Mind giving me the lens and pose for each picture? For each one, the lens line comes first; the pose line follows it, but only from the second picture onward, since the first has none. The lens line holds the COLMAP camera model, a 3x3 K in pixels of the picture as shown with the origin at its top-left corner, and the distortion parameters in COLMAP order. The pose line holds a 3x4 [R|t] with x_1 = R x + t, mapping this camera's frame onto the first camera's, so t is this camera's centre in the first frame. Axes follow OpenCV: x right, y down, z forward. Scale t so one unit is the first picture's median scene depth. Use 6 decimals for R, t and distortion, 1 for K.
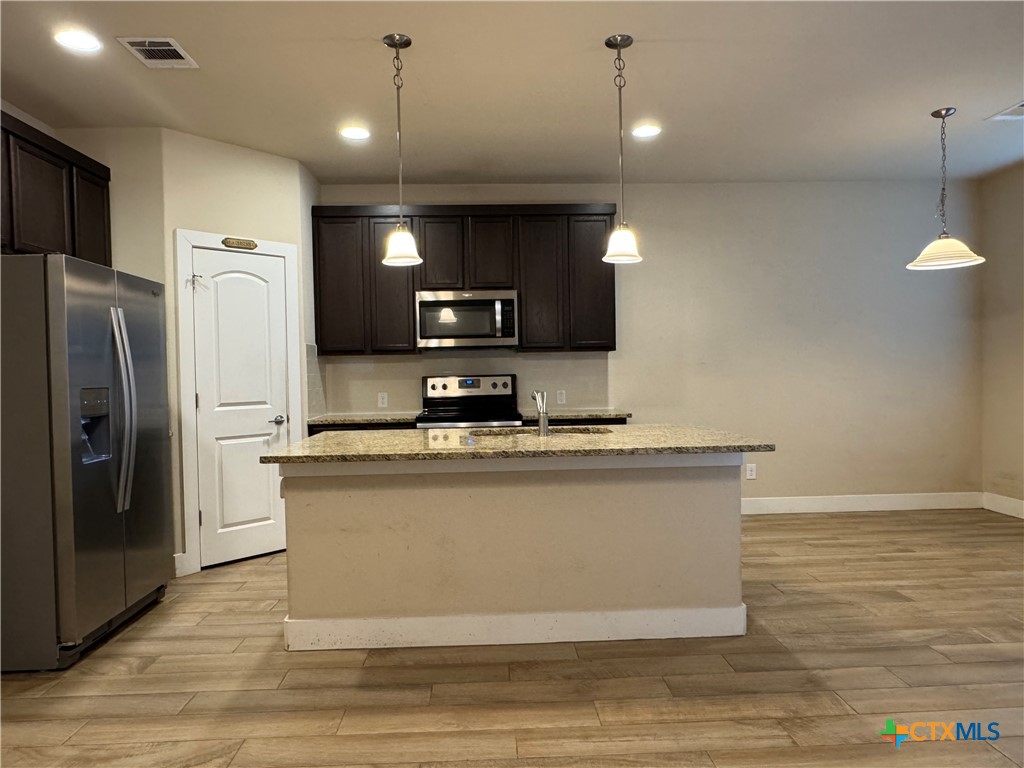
lens RADIAL K [[672.4, 0, 512.0], [0, 672.4, 384.0], [0, 0, 1]] dist [0.000815, -0.002845]
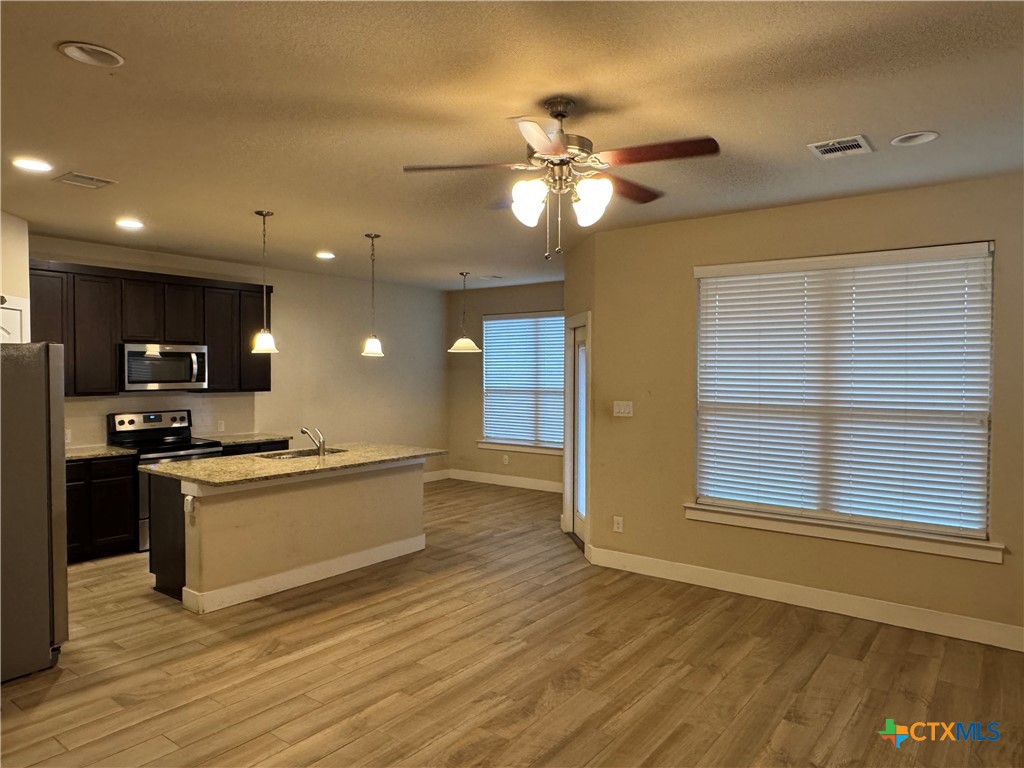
lens RADIAL K [[672.4, 0, 512.0], [0, 672.4, 384.0], [0, 0, 1]] dist [0.000815, -0.002845]
pose [[0.637913, 0.003678, 0.770100, -0.715563], [-0.000268, 0.999990, -0.004554, -0.070157], [-0.770109, 0.002698, 0.637907, -0.320557]]
